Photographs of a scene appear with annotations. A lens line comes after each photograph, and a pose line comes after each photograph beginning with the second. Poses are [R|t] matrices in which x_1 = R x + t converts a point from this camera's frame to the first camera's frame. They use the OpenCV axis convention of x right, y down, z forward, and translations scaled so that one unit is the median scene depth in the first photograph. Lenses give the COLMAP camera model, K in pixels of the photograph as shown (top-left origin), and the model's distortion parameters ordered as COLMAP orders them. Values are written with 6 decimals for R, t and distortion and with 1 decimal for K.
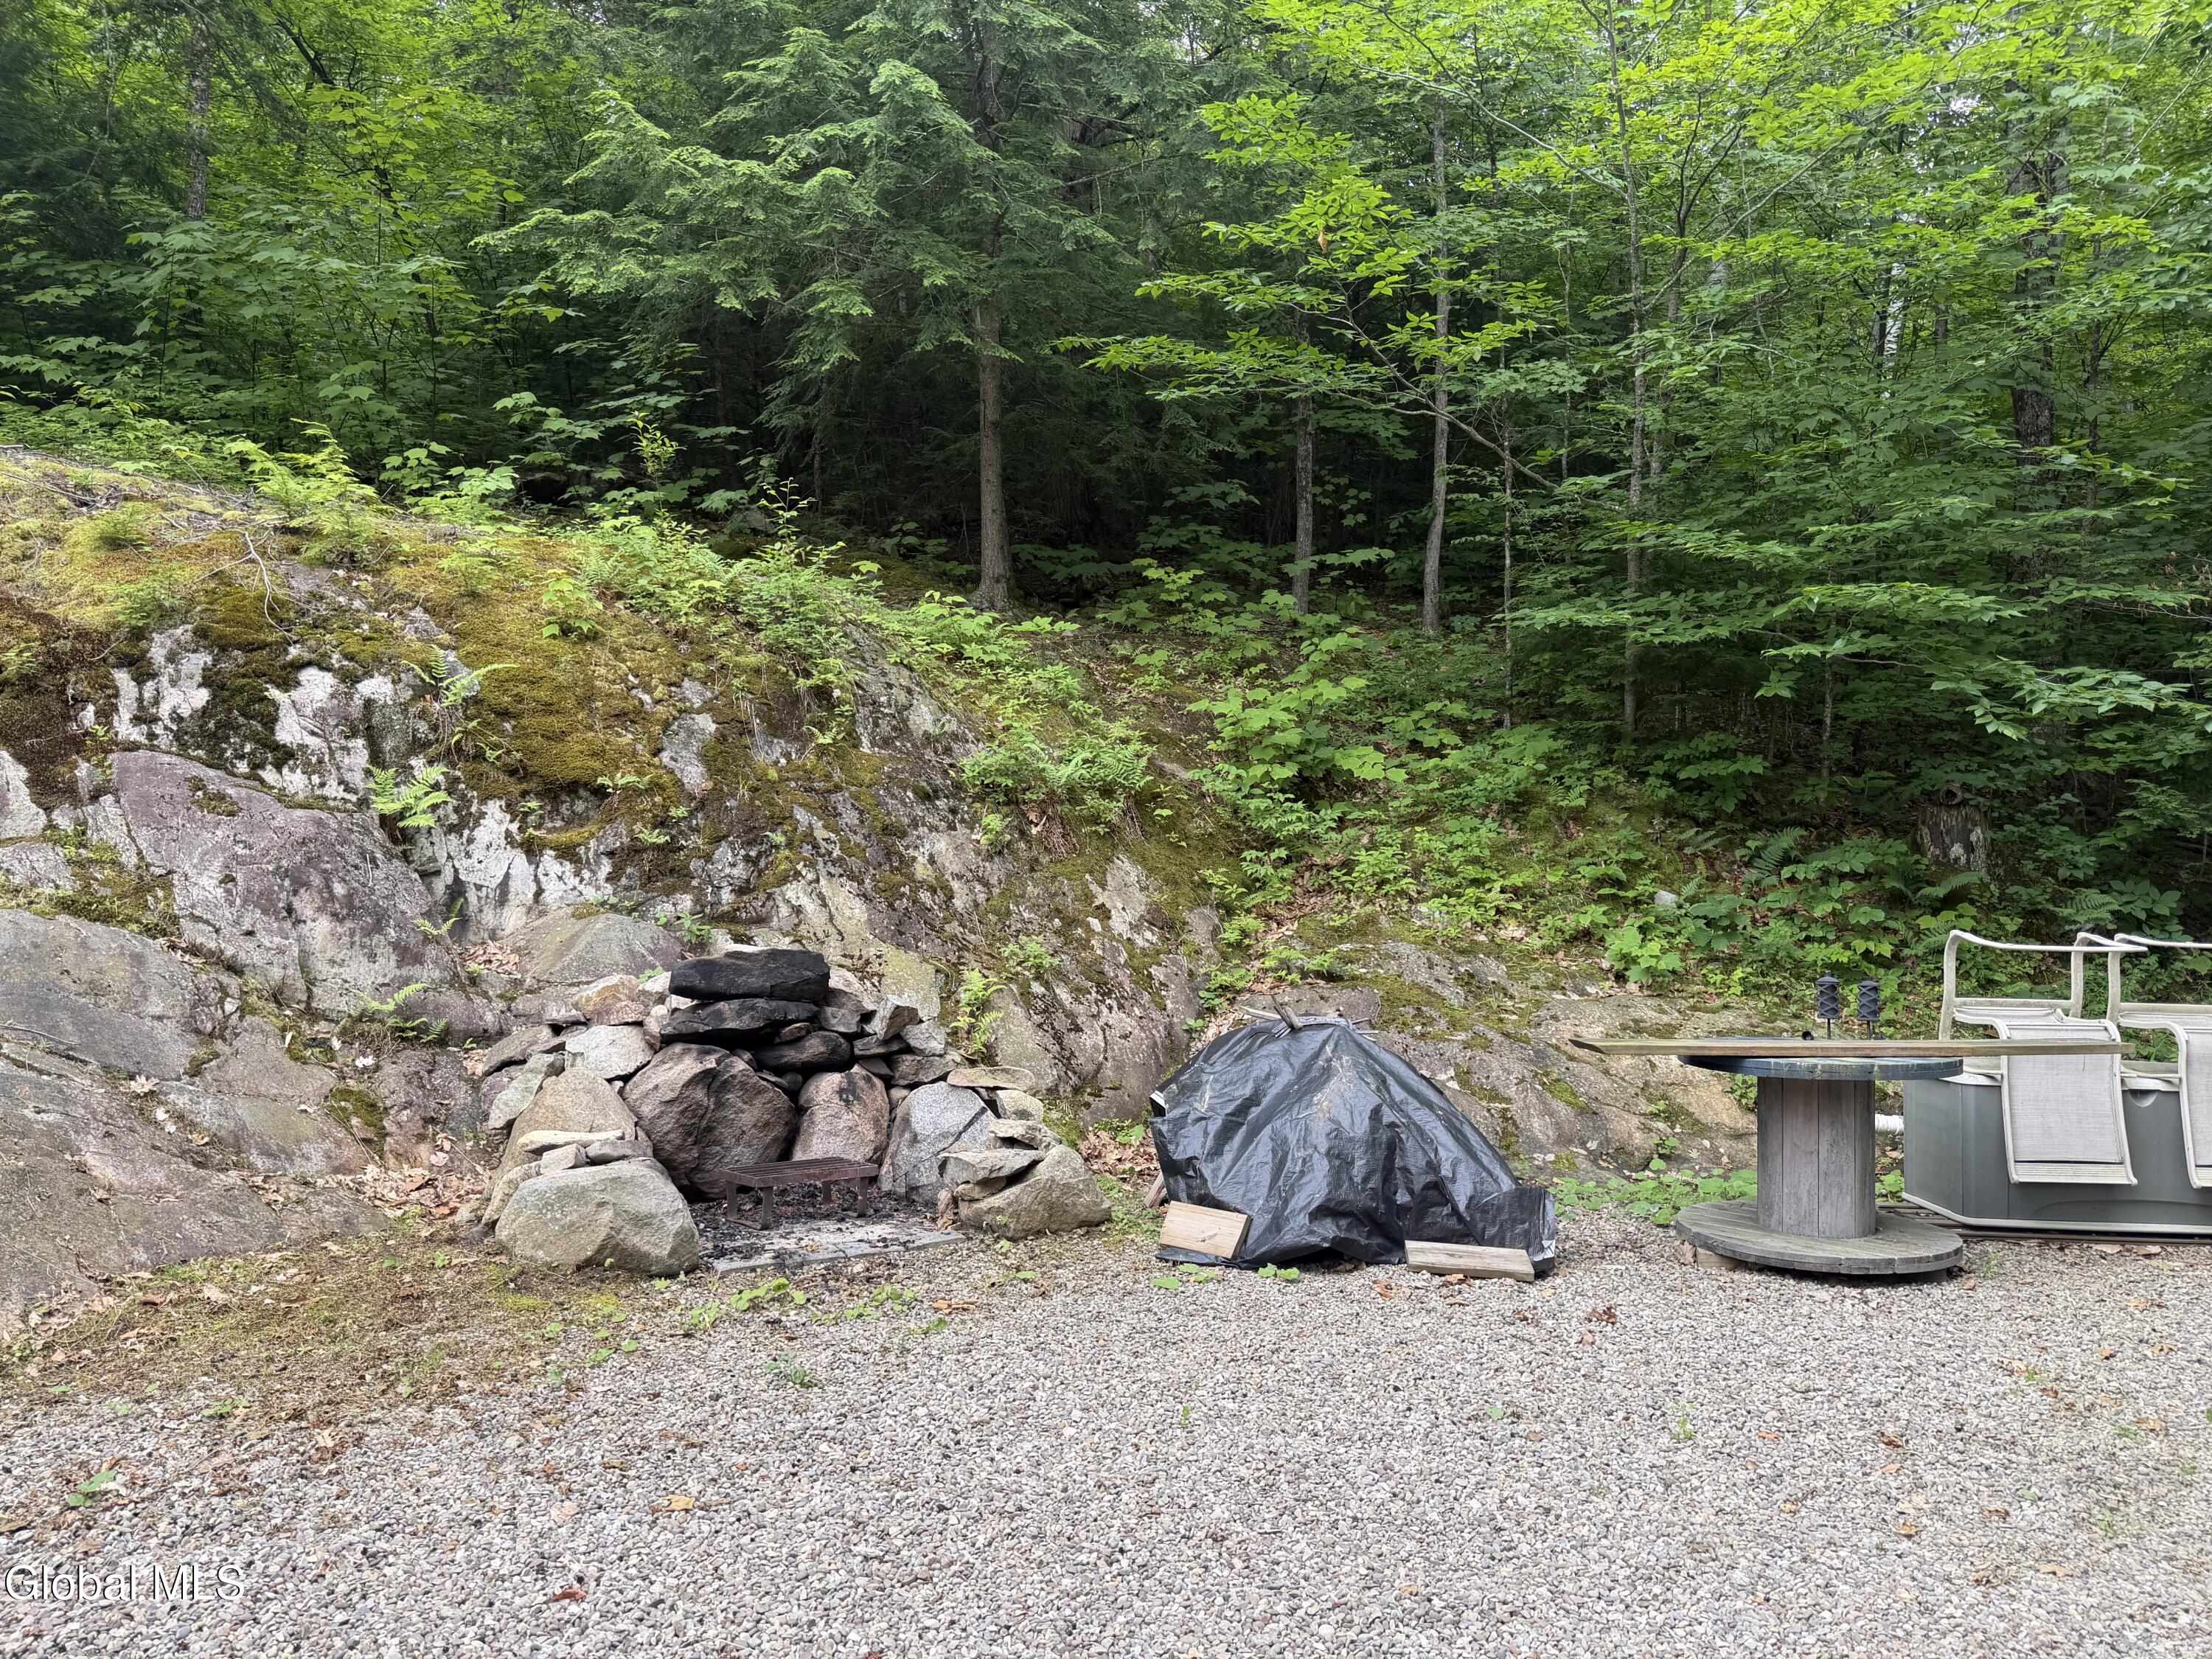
lens RADIAL K [[1560.4, 0, 1106.0], [0, 1560.4, 829.5], [0, 0, 1]] dist [0.135158, -0.211118]
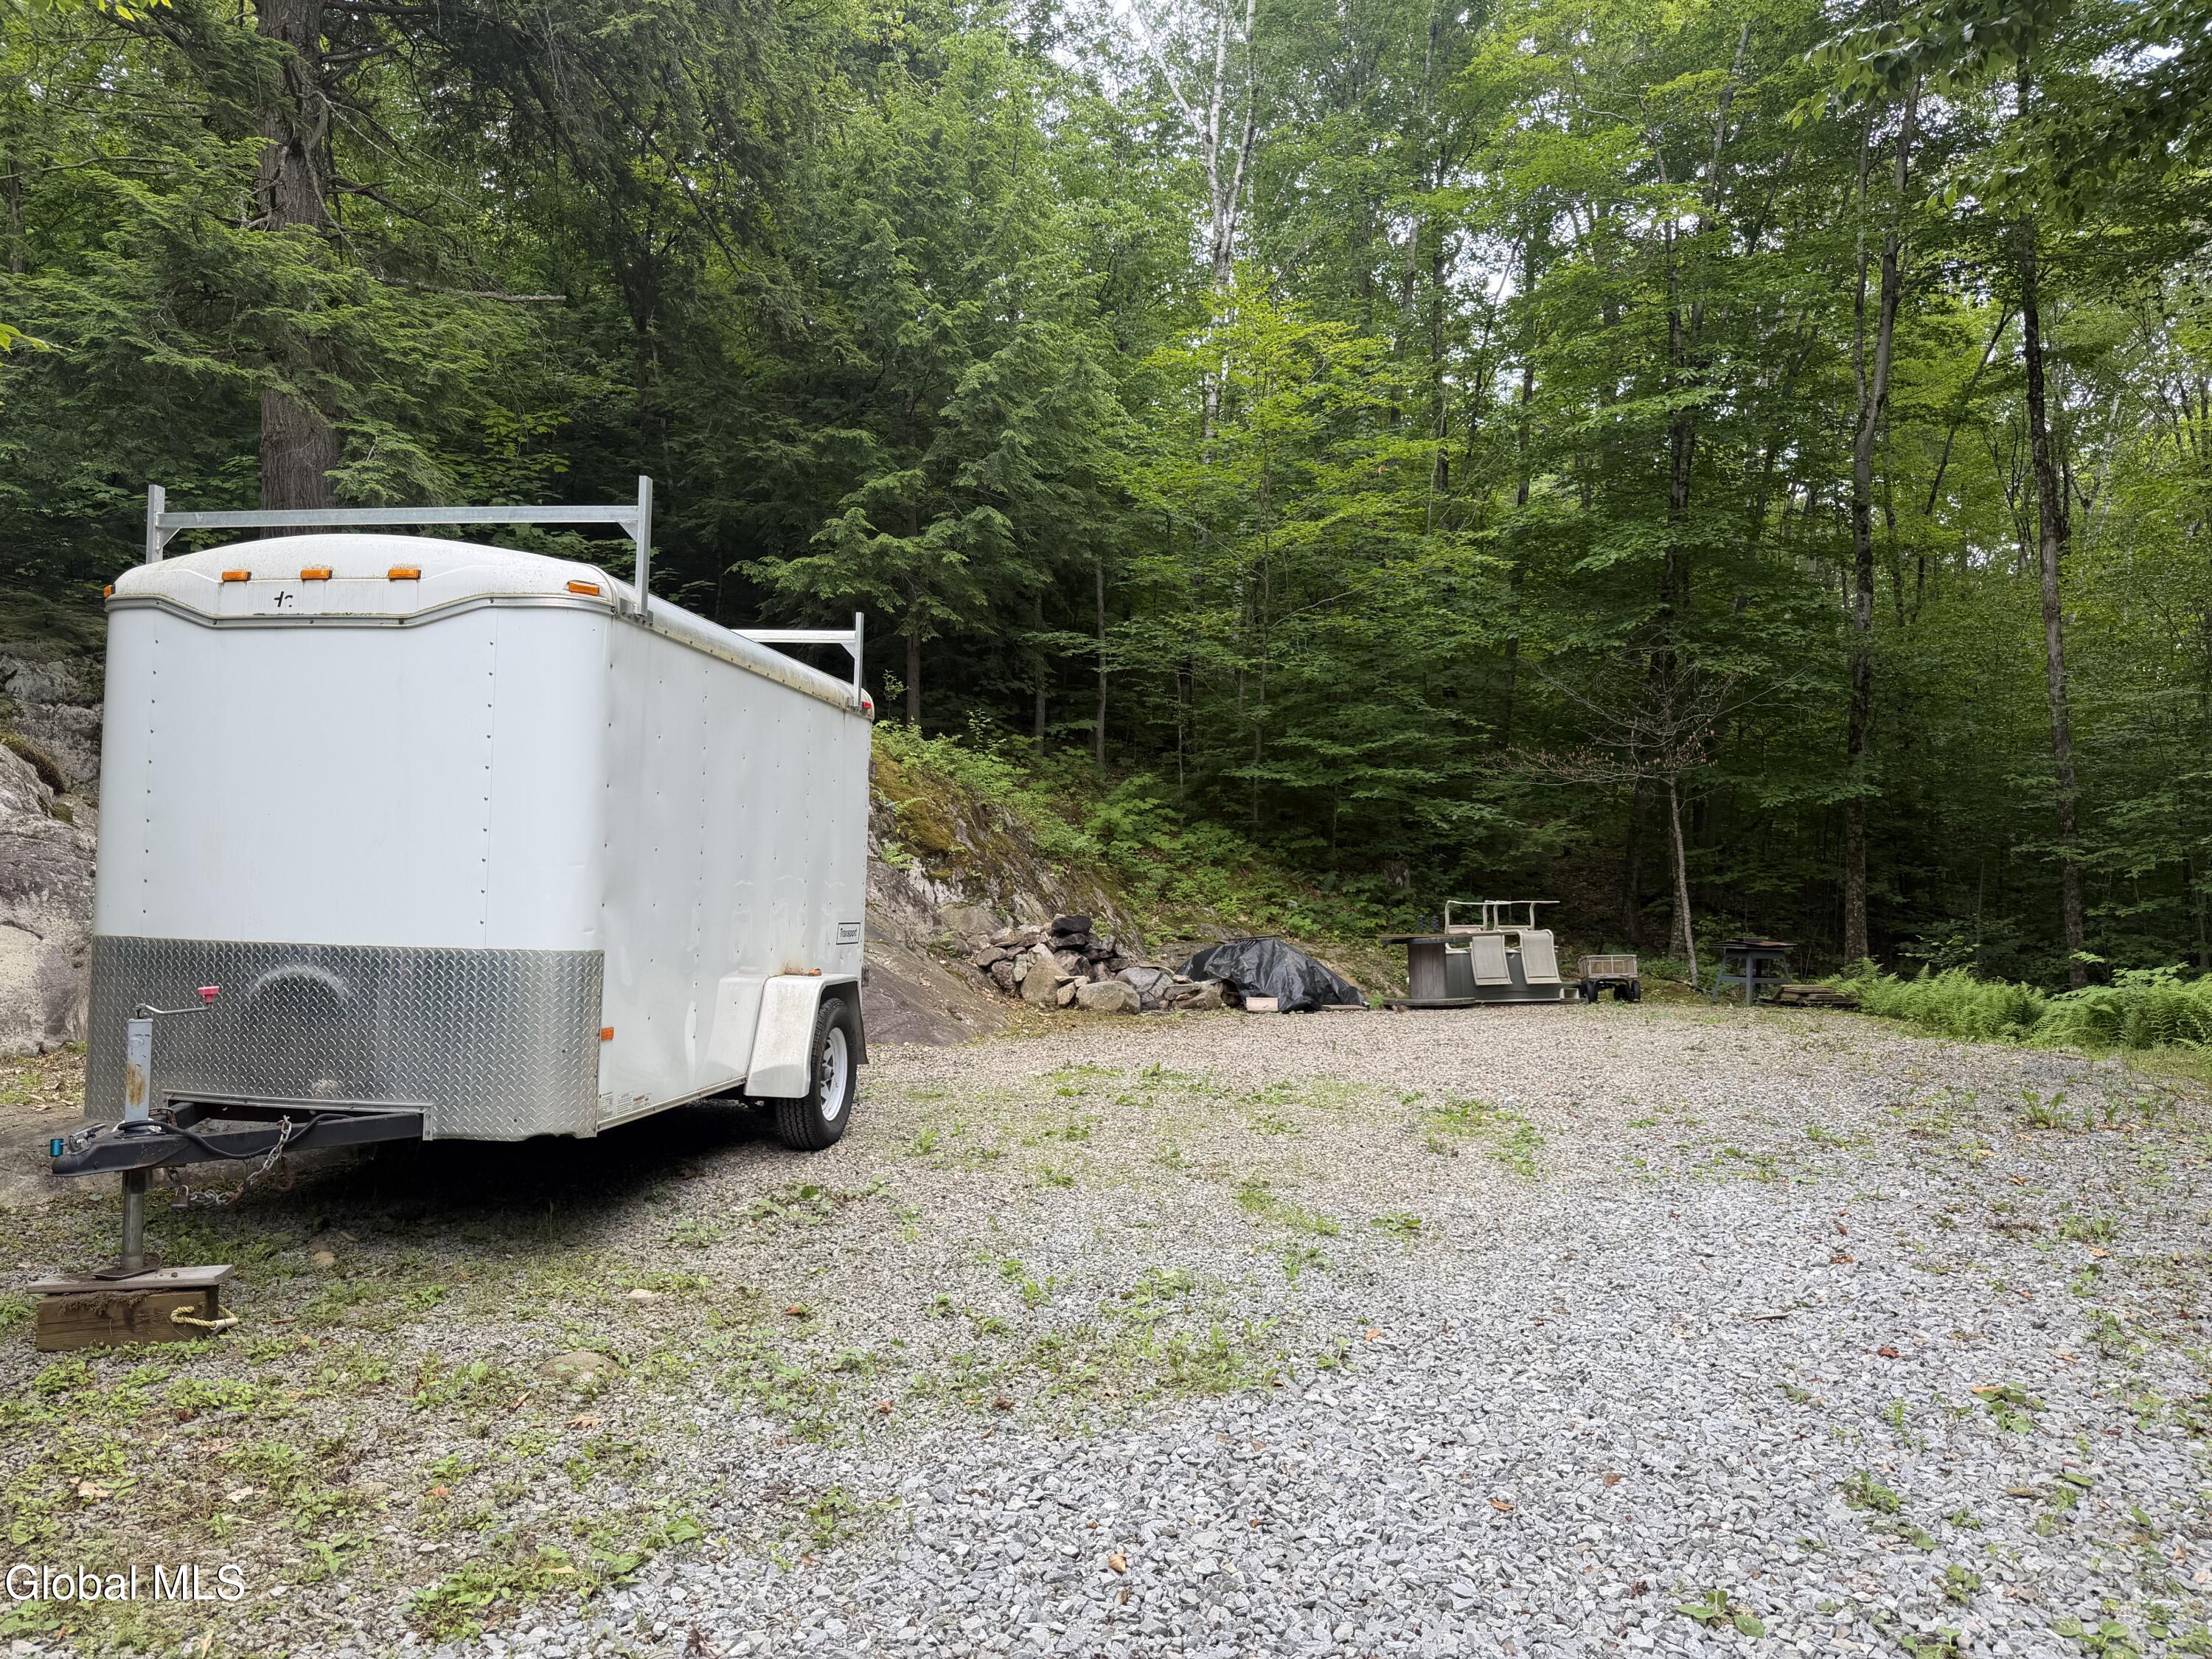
lens RADIAL K [[1545.4, 0, 1068.2], [0, 1545.4, 847.5], [0, 0, 1]] dist [0.116434, -0.175368]
pose [[0.909518, -0.002944, 0.415655, -0.977916], [0.018829, 0.999240, -0.034123, 0.041071], [-0.415239, 0.038862, 0.908882, -0.969814]]
